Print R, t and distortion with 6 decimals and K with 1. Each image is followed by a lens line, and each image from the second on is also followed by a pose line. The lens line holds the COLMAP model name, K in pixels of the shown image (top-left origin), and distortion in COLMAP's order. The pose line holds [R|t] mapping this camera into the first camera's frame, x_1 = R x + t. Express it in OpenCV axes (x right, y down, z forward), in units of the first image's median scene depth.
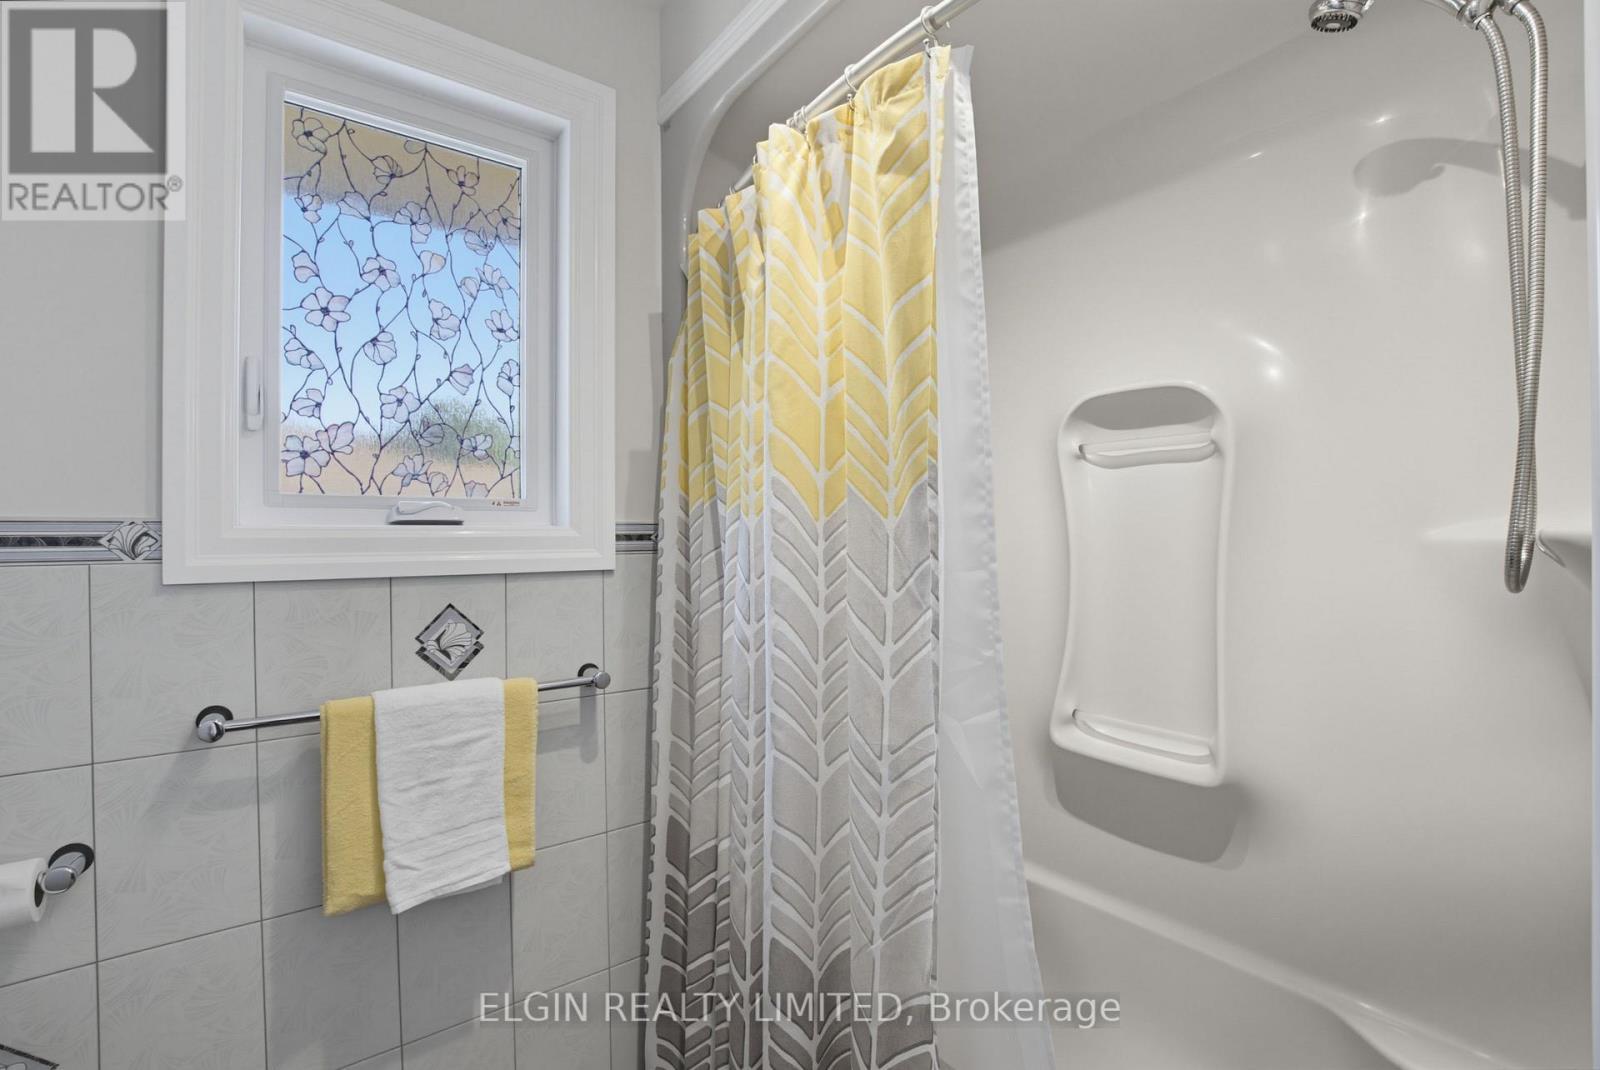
lens RADIAL K [[721.0, 0, 796.8], [0, 721.0, 542.5], [0, 0, 1]] dist [-0.036389, -0.000163]
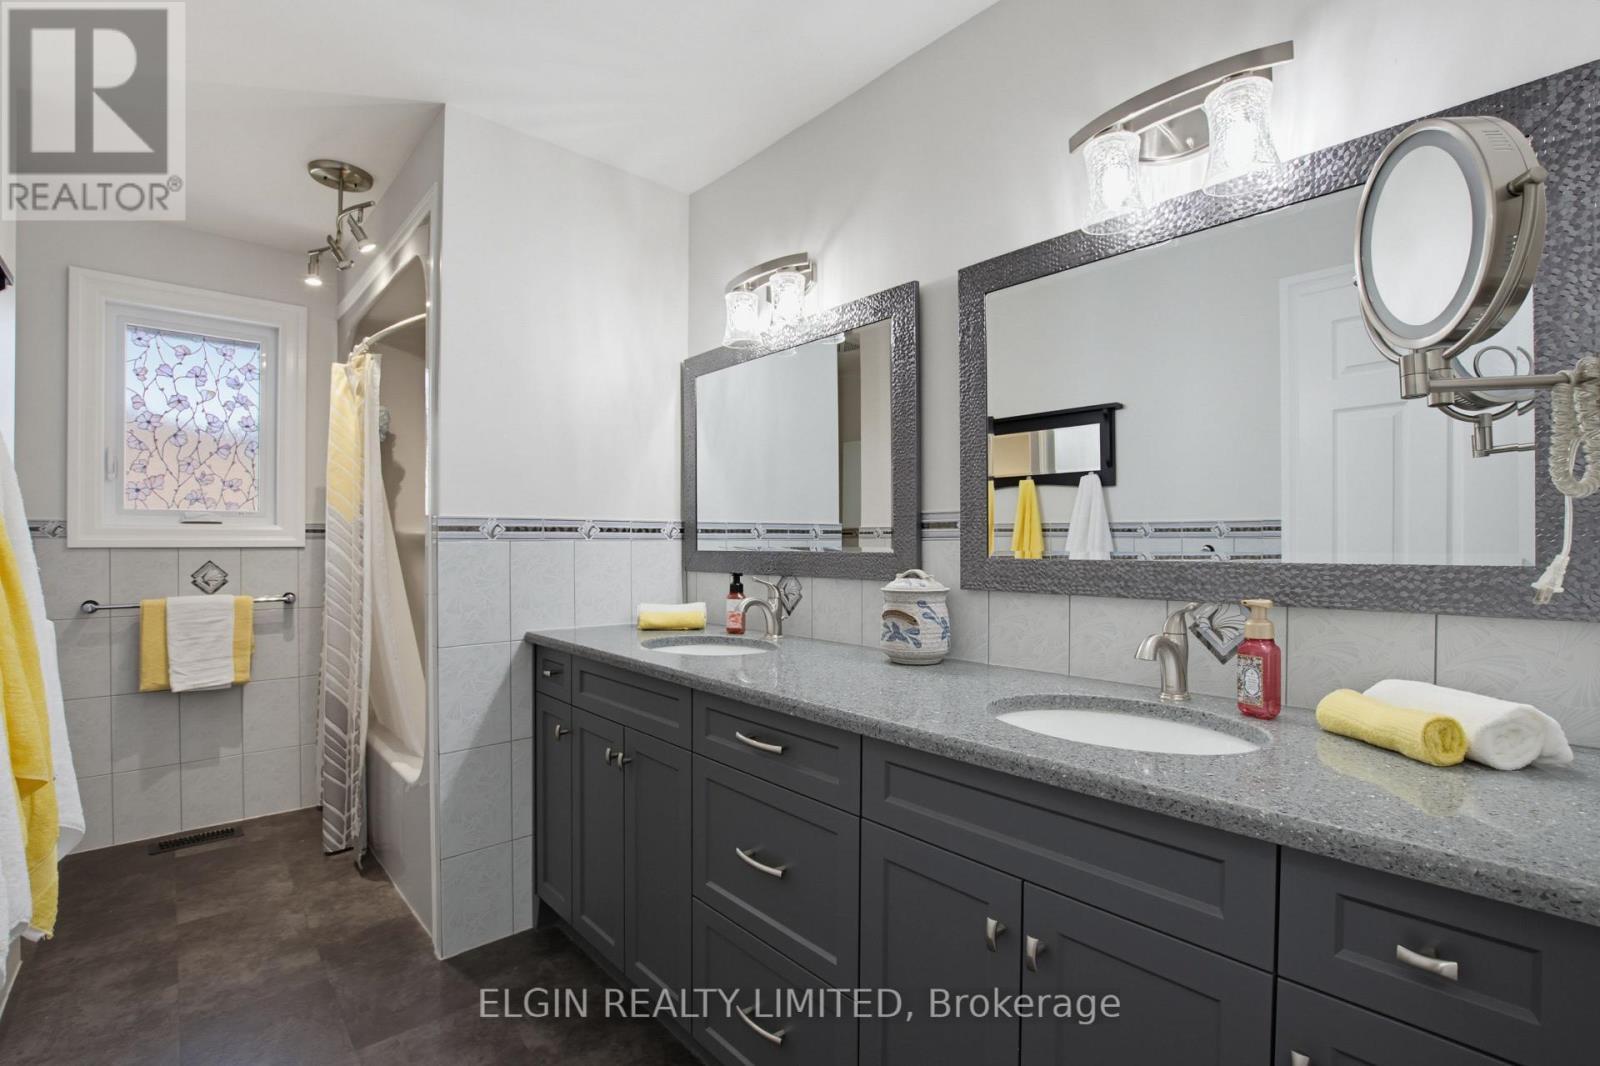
lens RADIAL K [[724.2, 0, 811.5], [0, 724.2, 544.1], [0, 0, 1]] dist [-0.029972, 0.000051]
pose [[0.994221, 0.010418, 0.106842, 1.103089], [-0.010484, 0.999945, 0.000052, 0.017321], [-0.106836, -0.001172, 0.994276, -1.333625]]
